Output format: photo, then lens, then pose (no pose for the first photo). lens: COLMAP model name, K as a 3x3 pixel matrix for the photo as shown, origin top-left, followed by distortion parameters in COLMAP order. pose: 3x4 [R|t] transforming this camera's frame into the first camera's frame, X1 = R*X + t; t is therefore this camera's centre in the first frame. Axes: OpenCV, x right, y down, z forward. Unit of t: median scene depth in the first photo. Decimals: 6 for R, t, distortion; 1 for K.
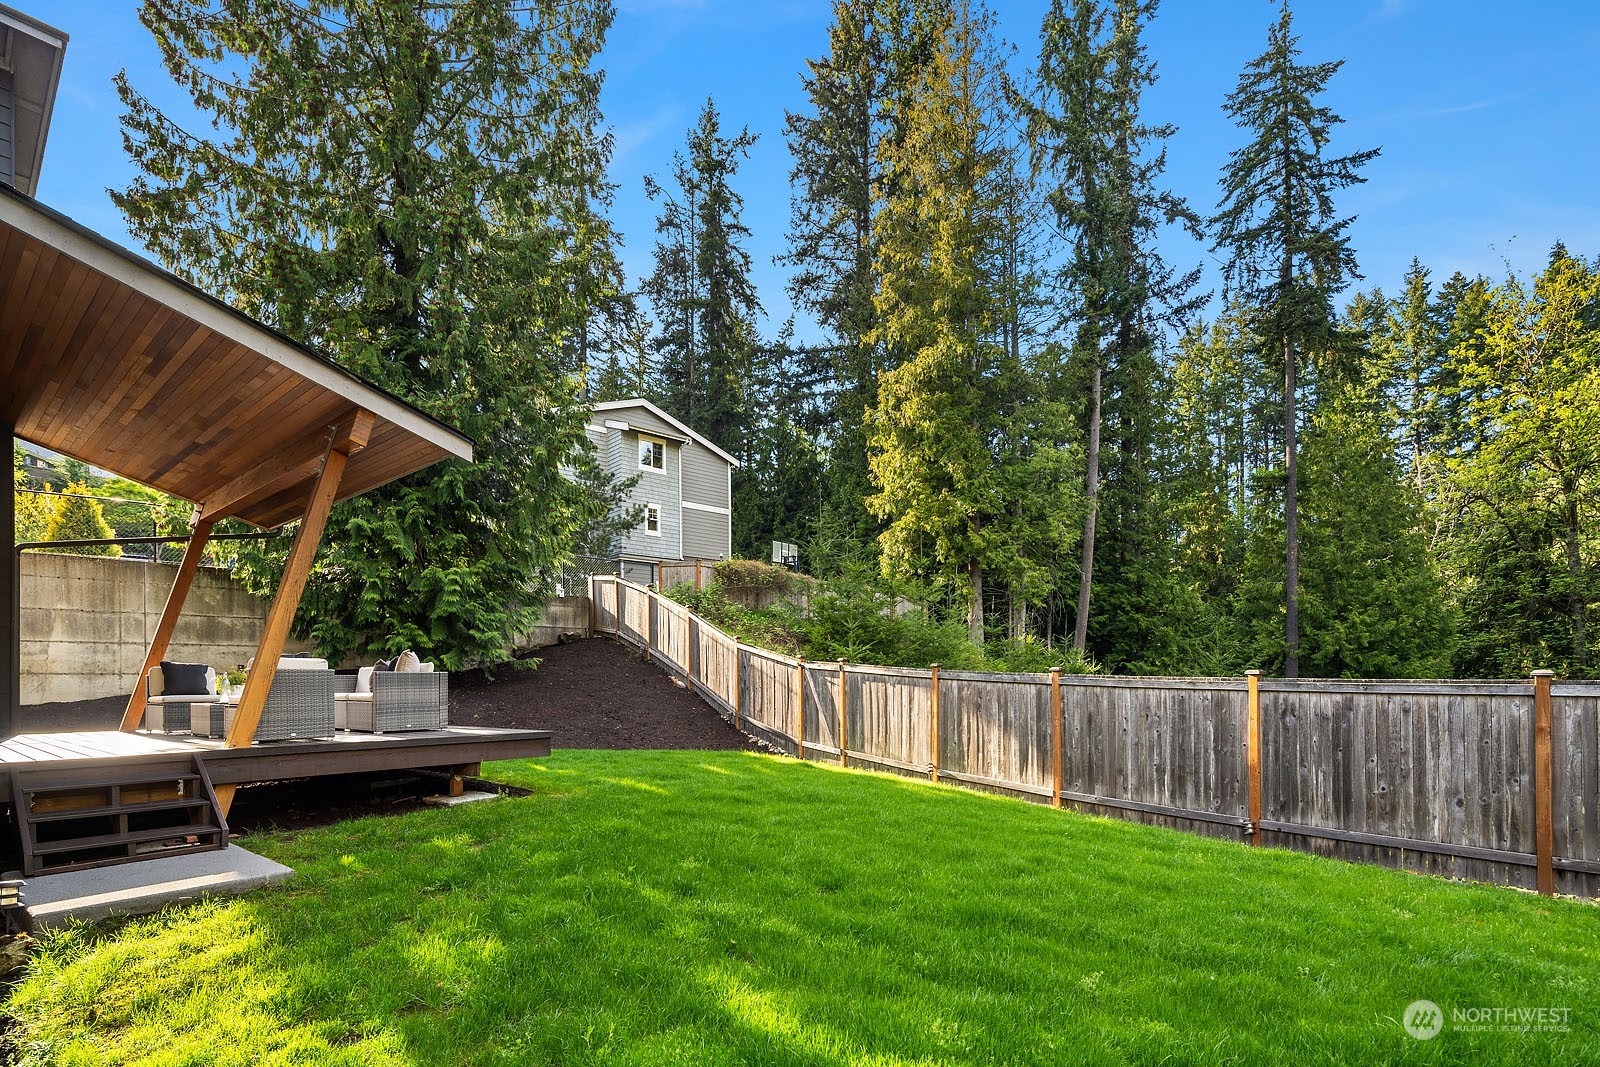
lens RADIAL K [[775.1, 0, 763.1], [0, 775.1, 568.1], [0, 0, 1]] dist [-0.006215, -0.000535]
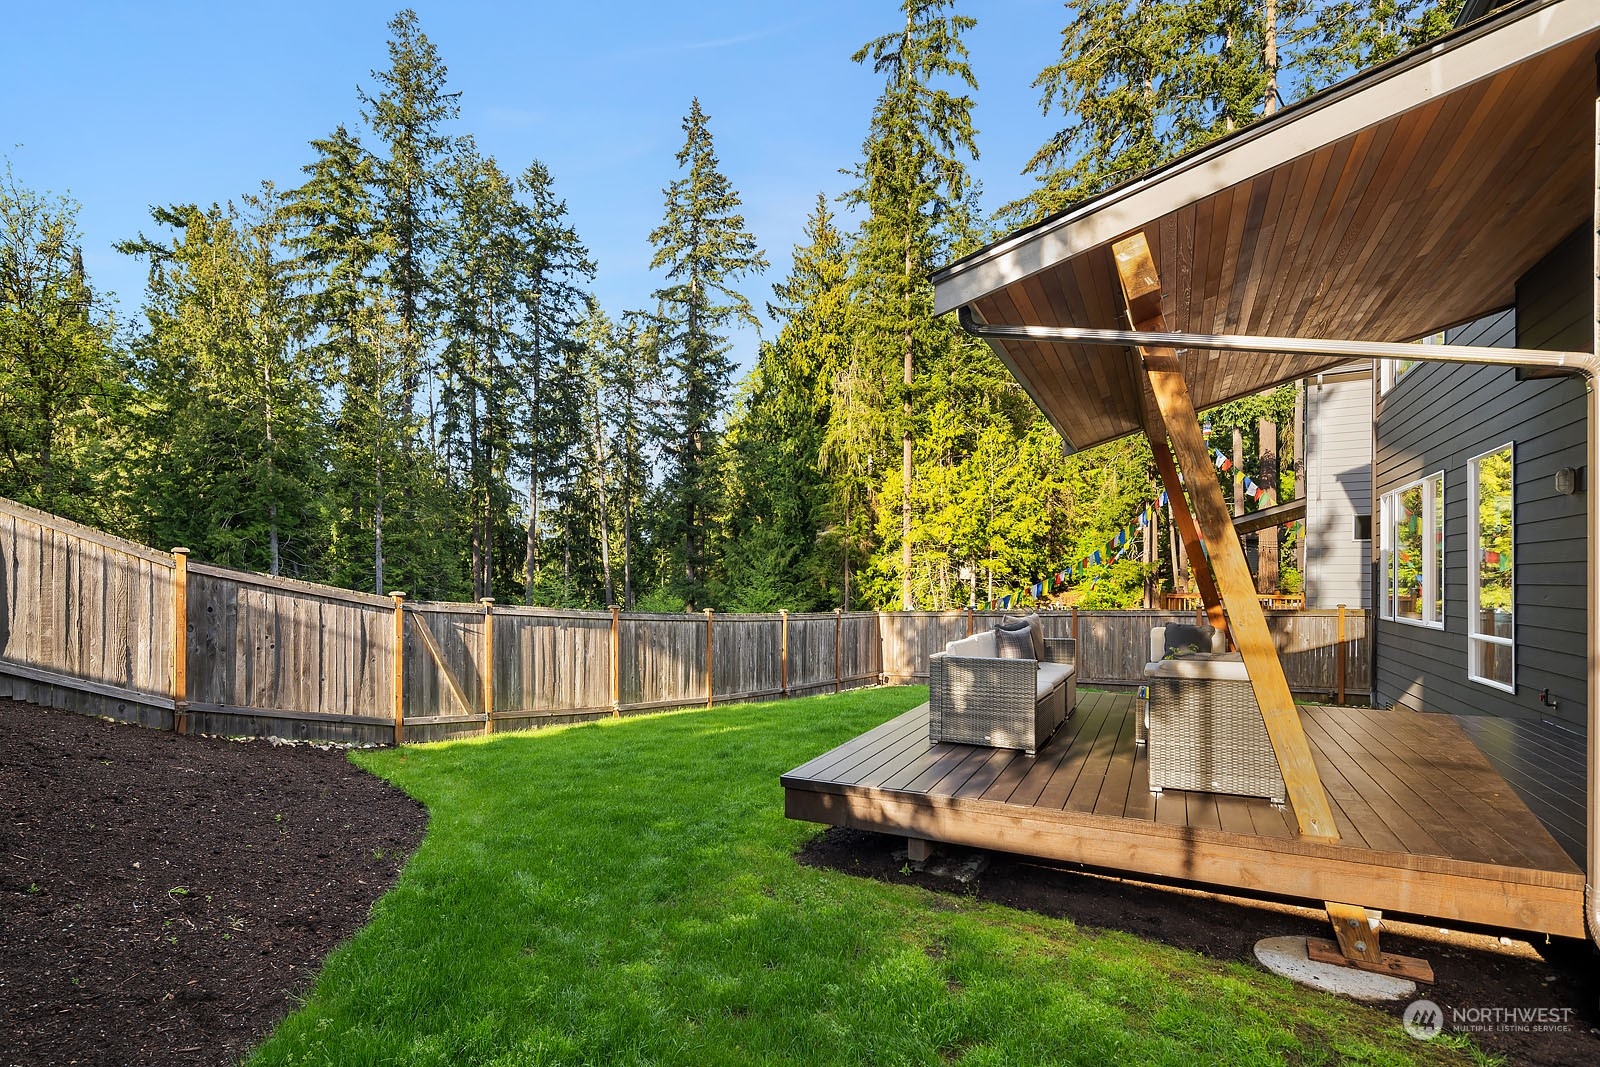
lens RADIAL K [[775.1, 0, 763.1], [0, 775.1, 568.1], [0, 0, 1]] dist [-0.006215, -0.000535]
pose [[-0.238513, 0.019165, 0.970950, -0.869223], [-0.147151, 0.987548, -0.055640, 0.107762], [-0.959926, -0.156147, -0.232723, 1.108600]]
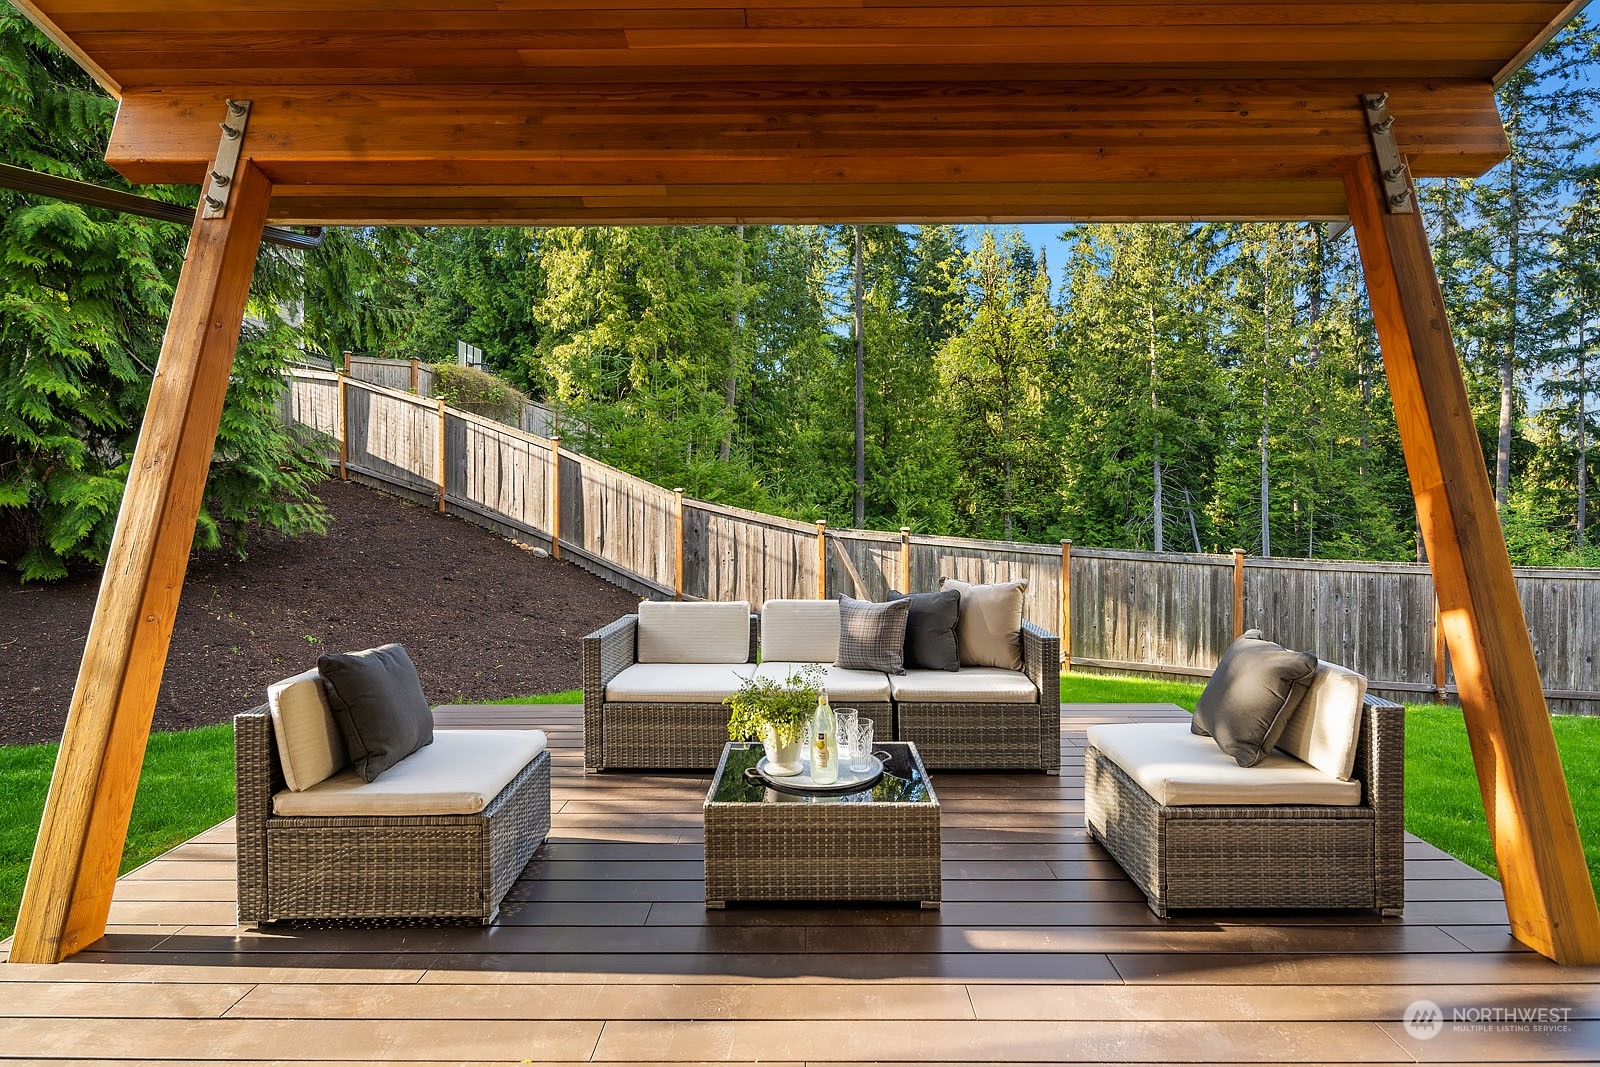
lens RADIAL K [[767.1, 0, 799.2], [0, 767.1, 500.5], [0, 0, 1]] dist [-0.002308, -0.000765]
pose [[0.757876, 0.006476, 0.652366, -0.604617], [-0.099398, 0.989423, 0.105652, 0.018813], [-0.644782, -0.144915, 0.750504, 0.573822]]
